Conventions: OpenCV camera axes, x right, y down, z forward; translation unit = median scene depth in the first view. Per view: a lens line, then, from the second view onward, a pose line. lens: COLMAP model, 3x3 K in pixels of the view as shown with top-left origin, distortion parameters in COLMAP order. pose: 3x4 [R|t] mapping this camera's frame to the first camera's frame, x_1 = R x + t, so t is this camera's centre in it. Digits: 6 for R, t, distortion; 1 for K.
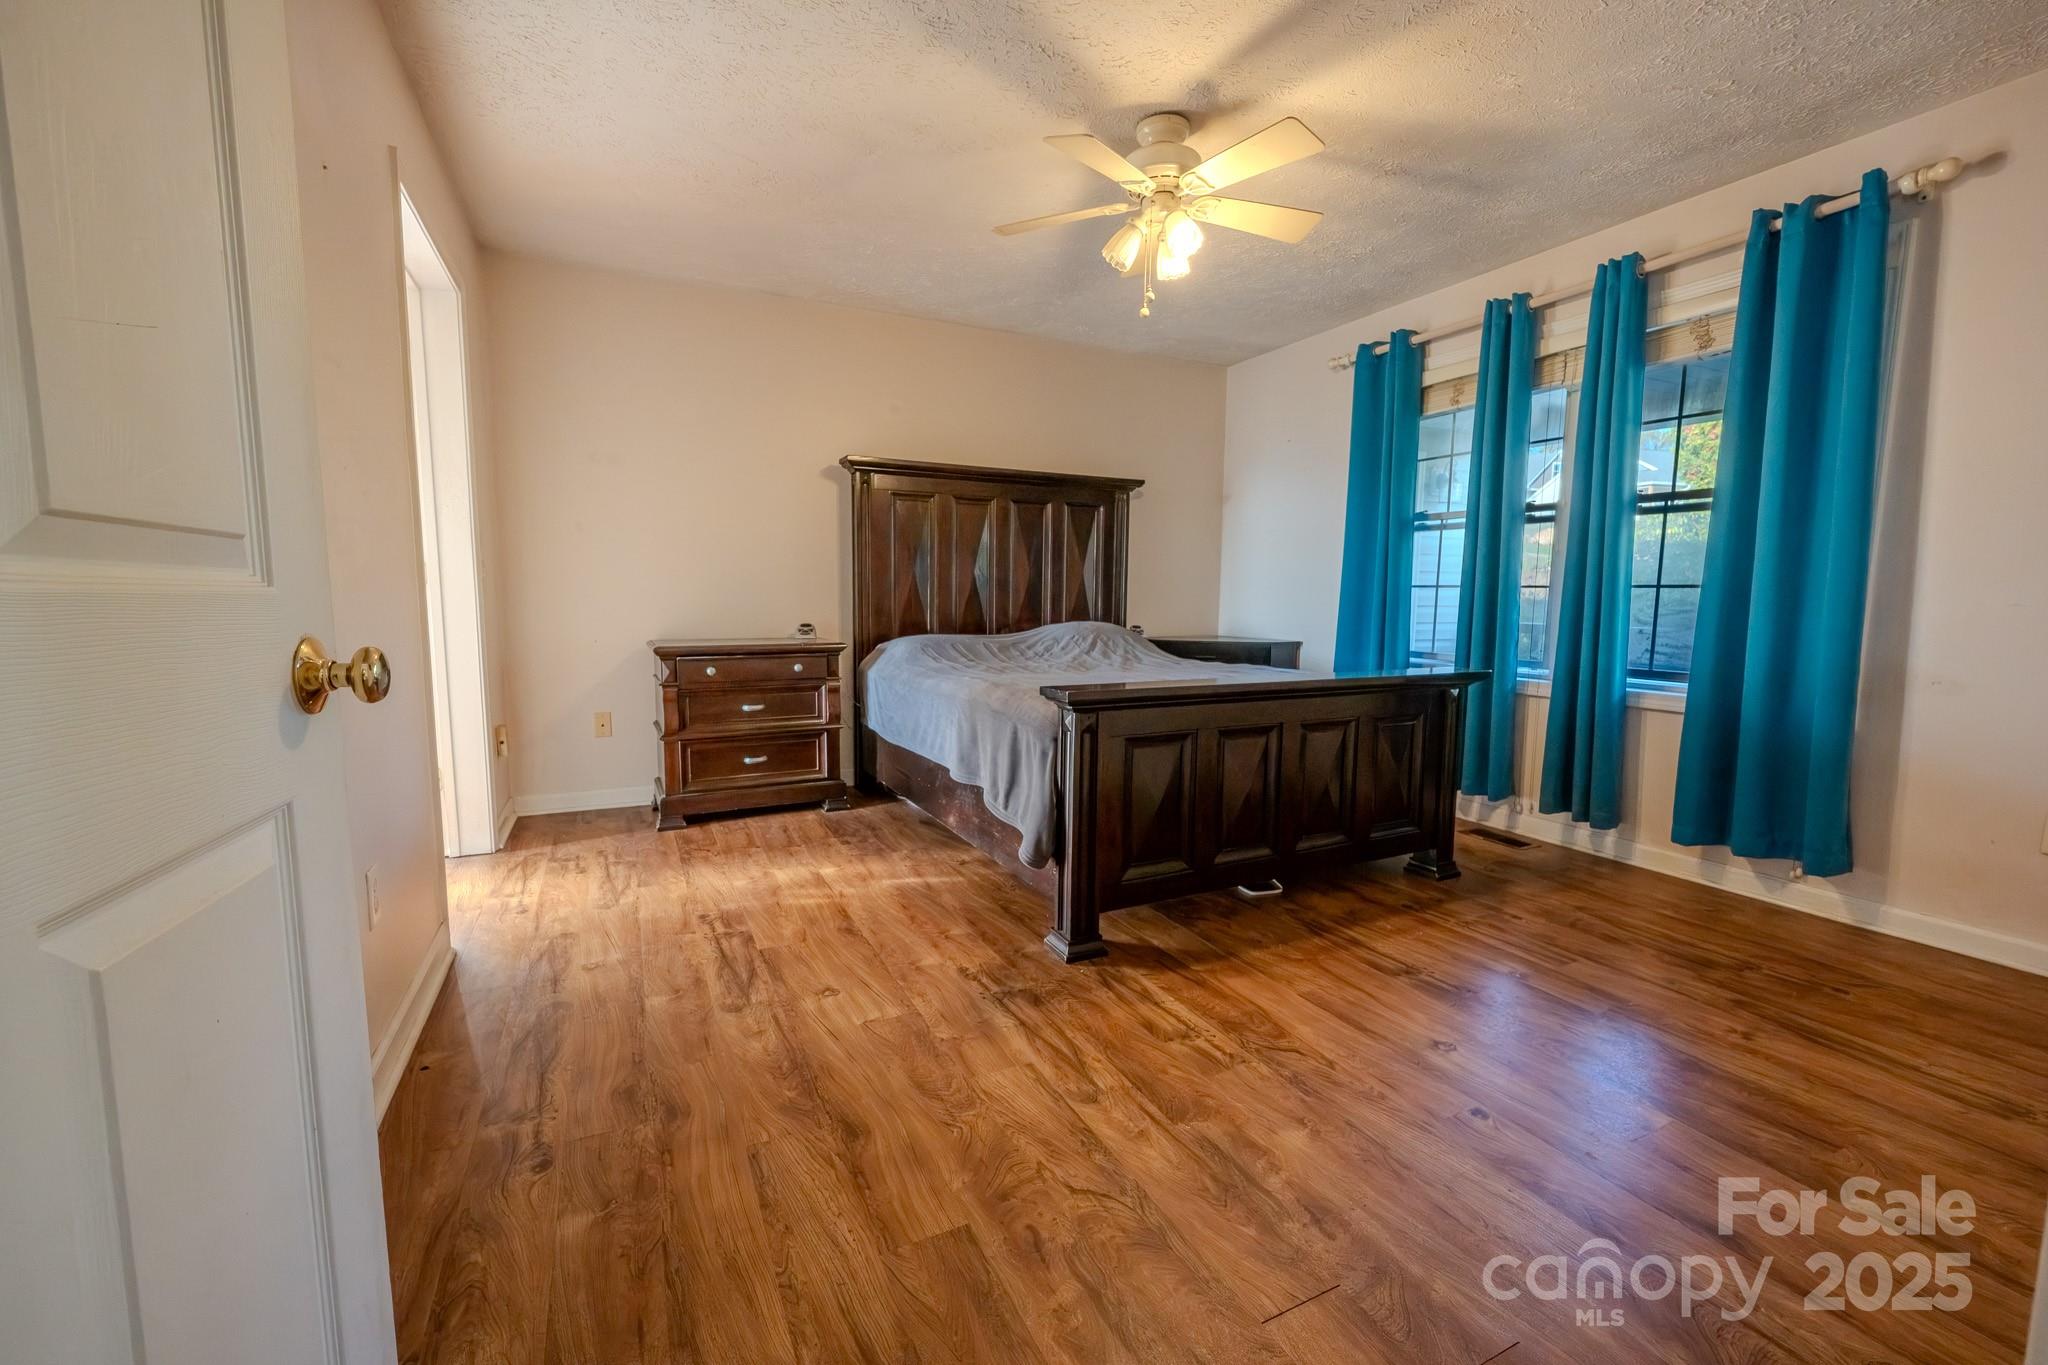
lens RADIAL K [[829.0, 0, 1020.7], [0, 829.0, 684.5], [0, 0, 1]] dist [0.002287, -0.001285]
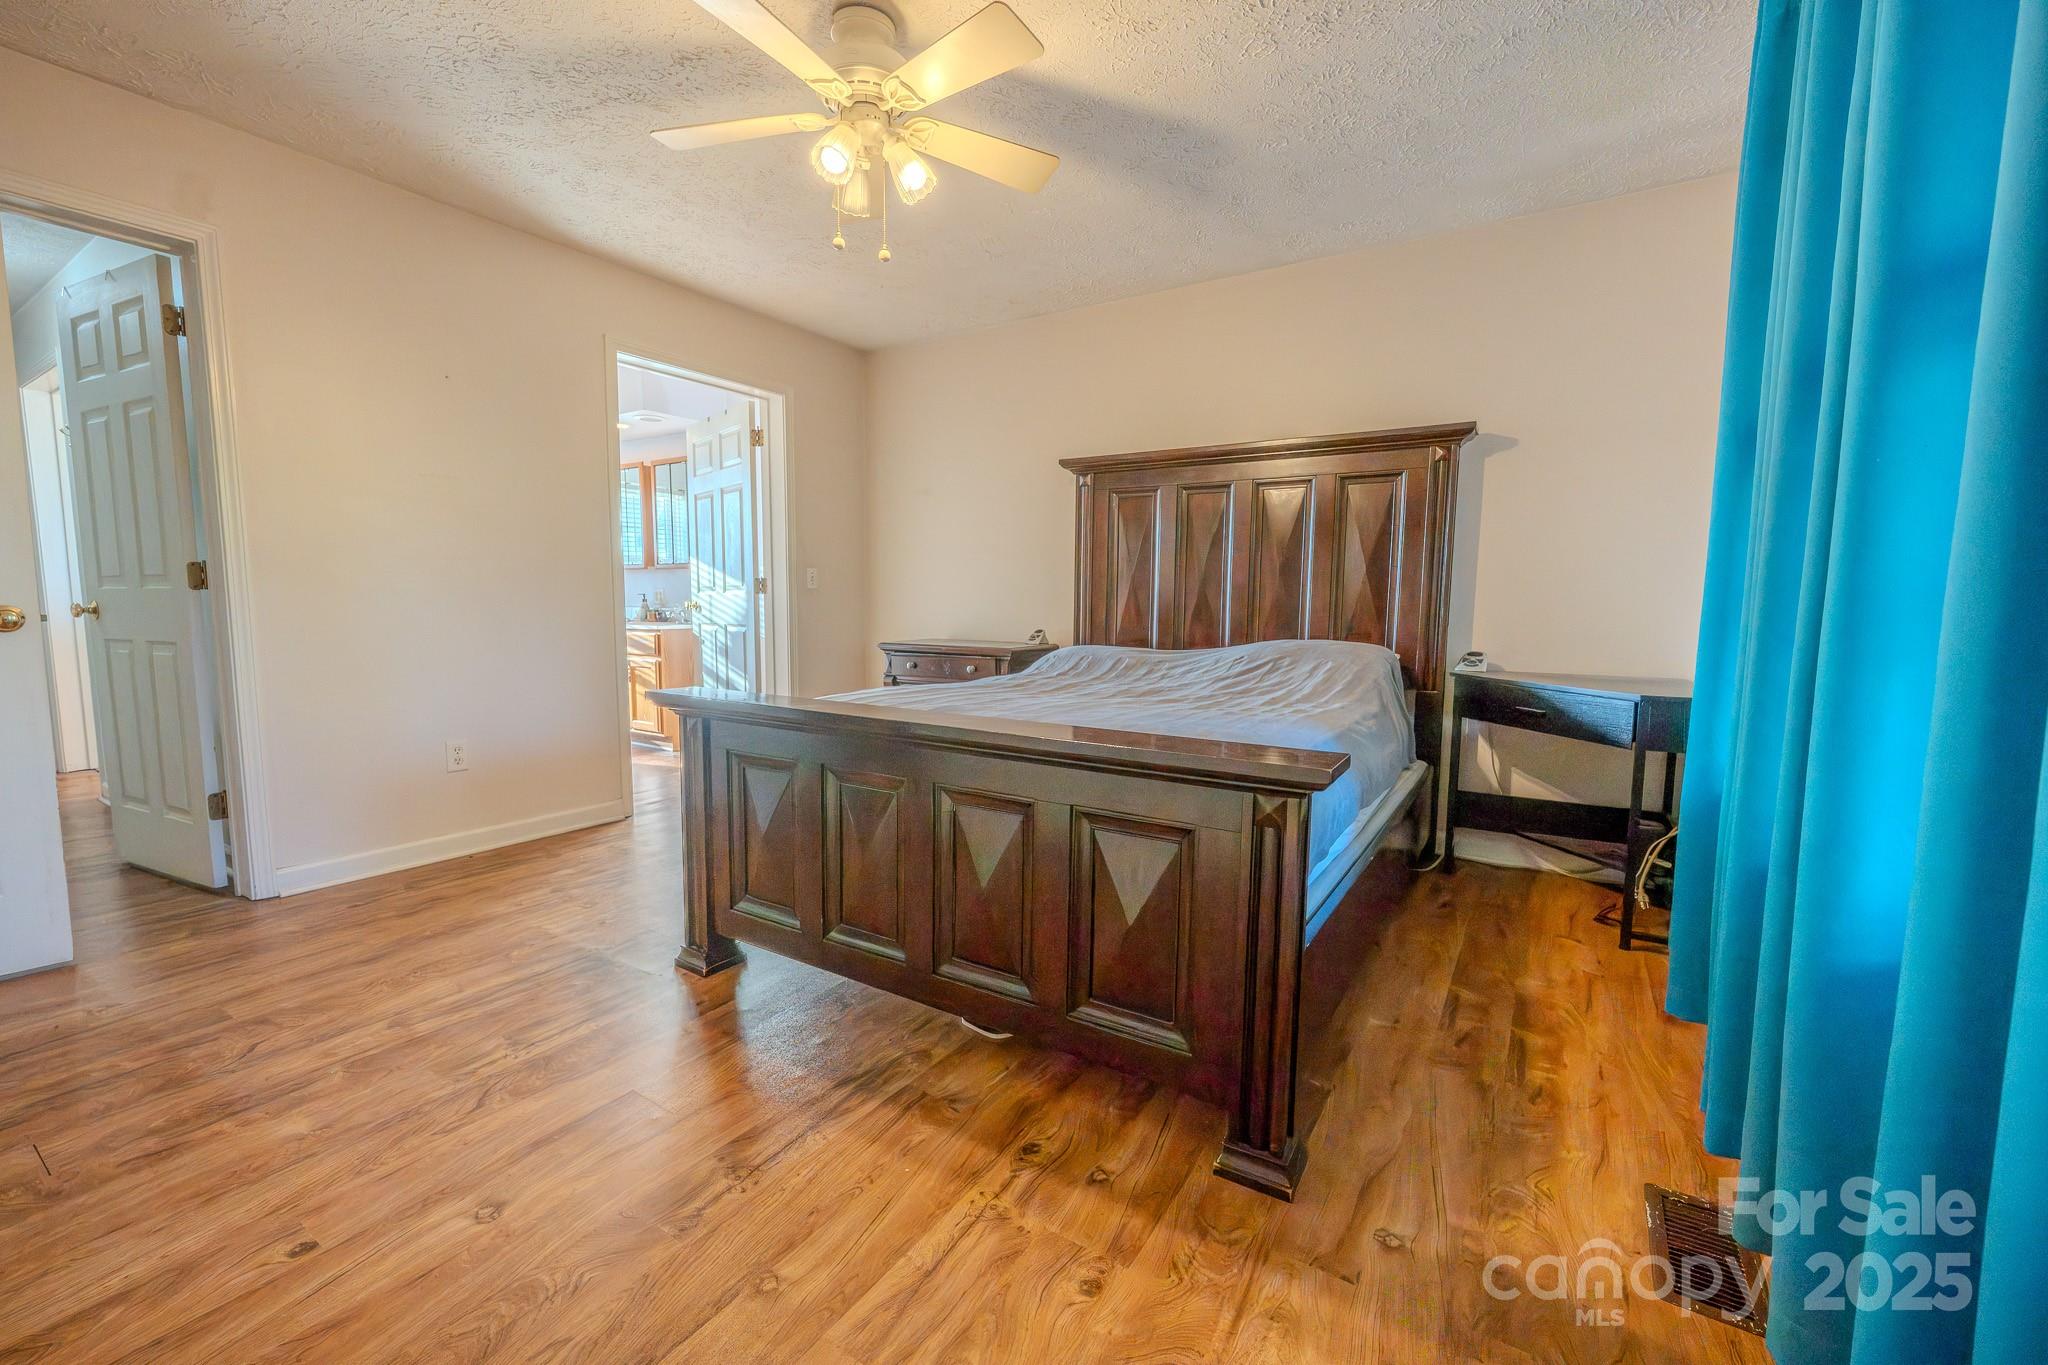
lens RADIAL K [[829.0, 0, 1014.3], [0, 829.0, 677.9], [0, 0, 1]] dist [0.002287, -0.001285]
pose [[0.512719, 0.073113, -0.855438, 0.907441], [-0.100420, 0.994635, 0.024822, -0.057608], [0.852664, 0.073176, 0.517310, 0.676533]]
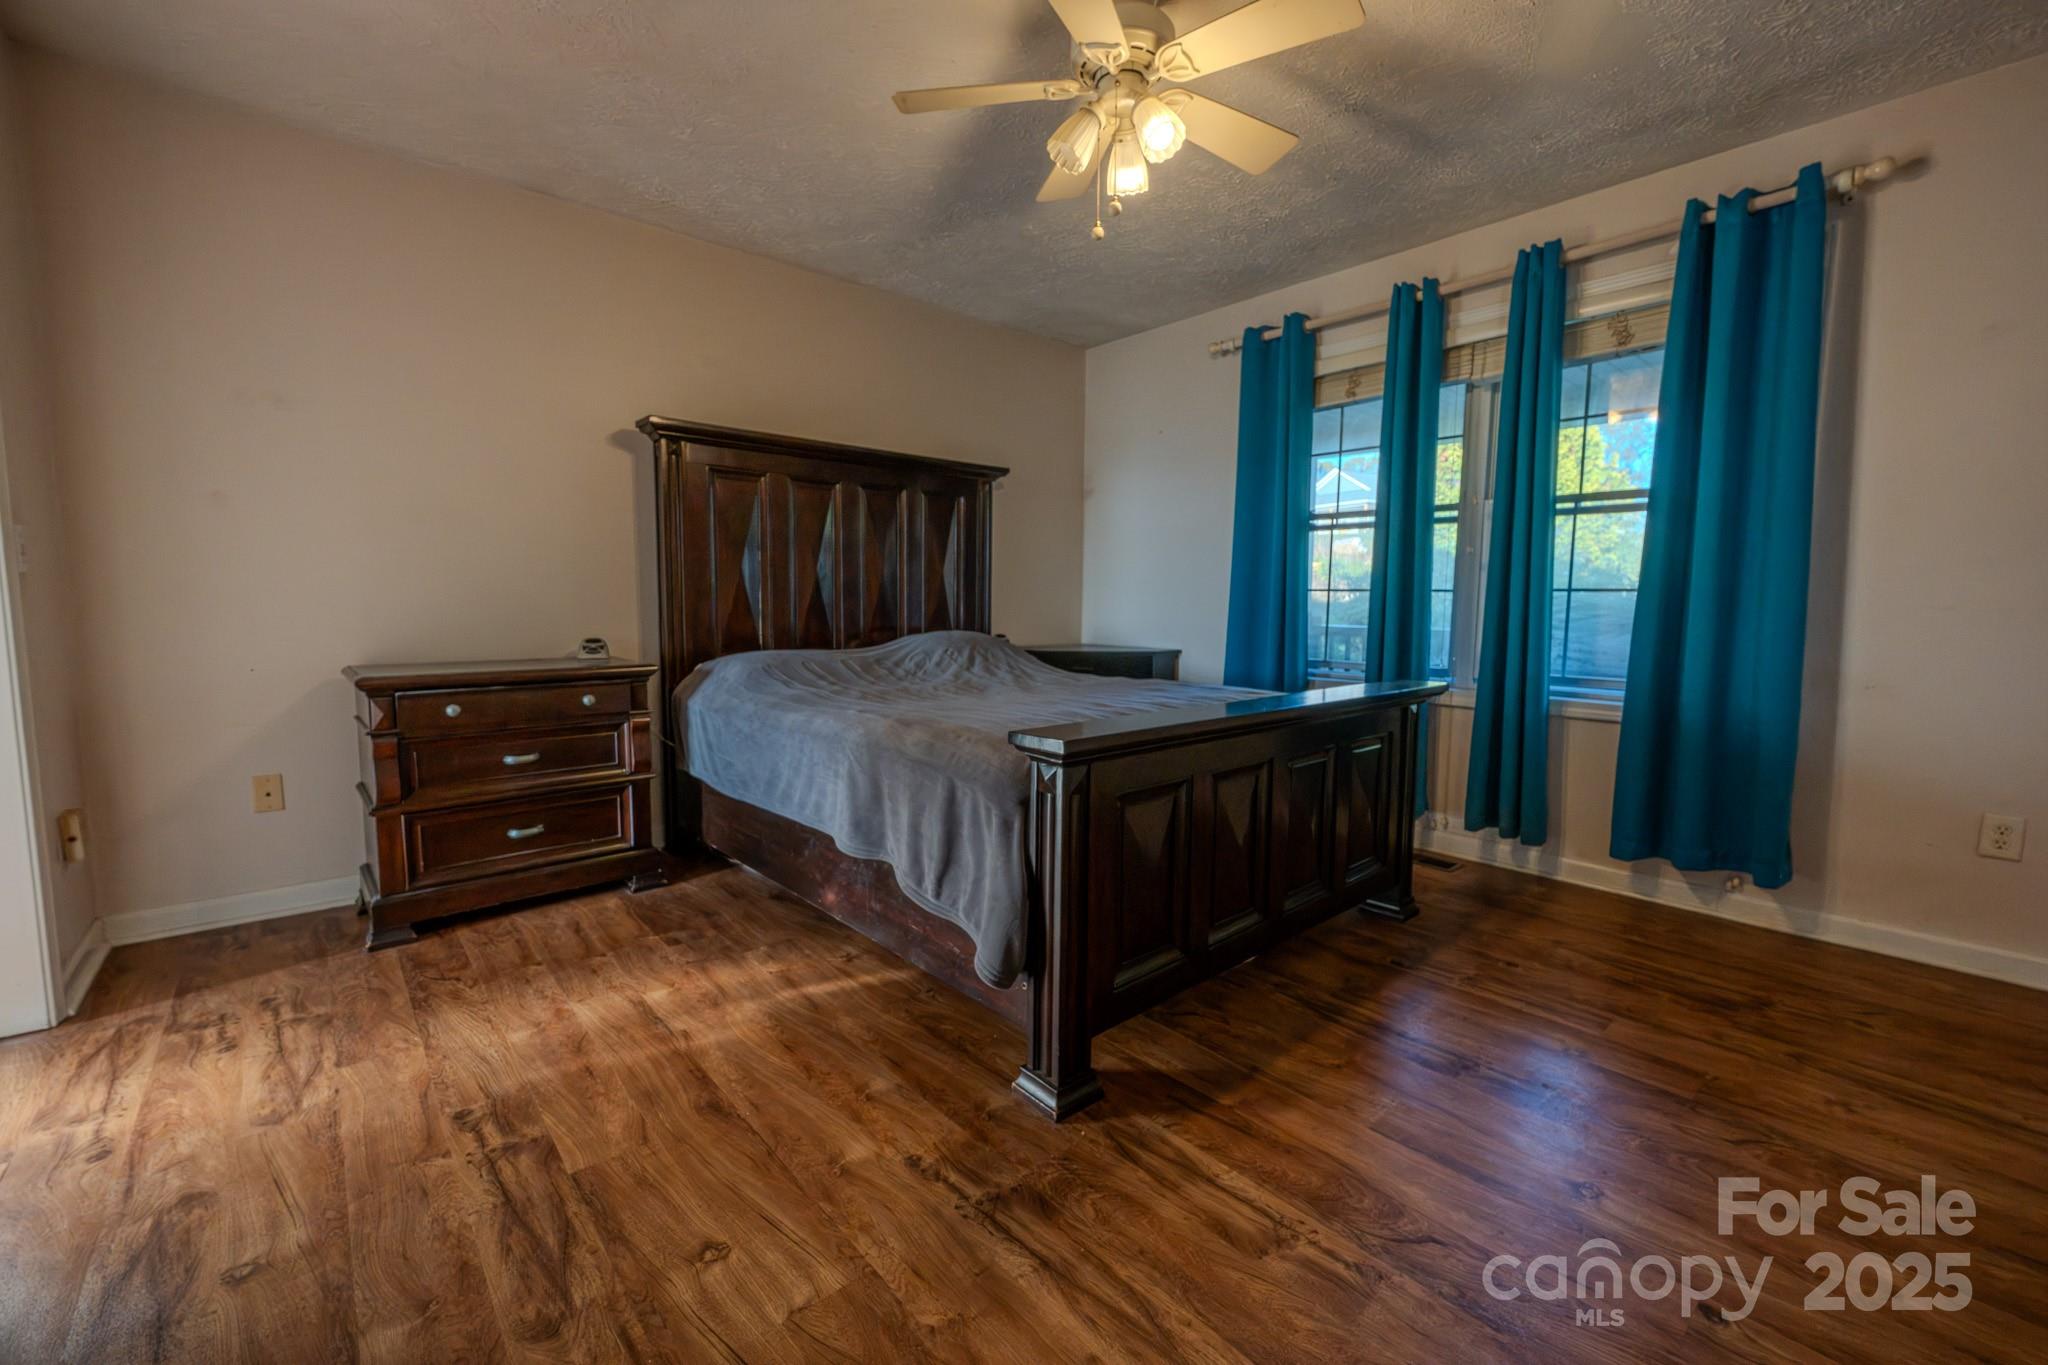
lens RADIAL K [[829.0, 0, 1018.9], [0, 829.0, 678.5], [0, 0, 1]] dist [0.002287, -0.001285]
pose [[0.965444, -0.026196, 0.259290, -0.124233], [0.029197, 0.999544, -0.007729, -0.030638], [-0.258969, 0.015032, 0.965769, 0.268751]]
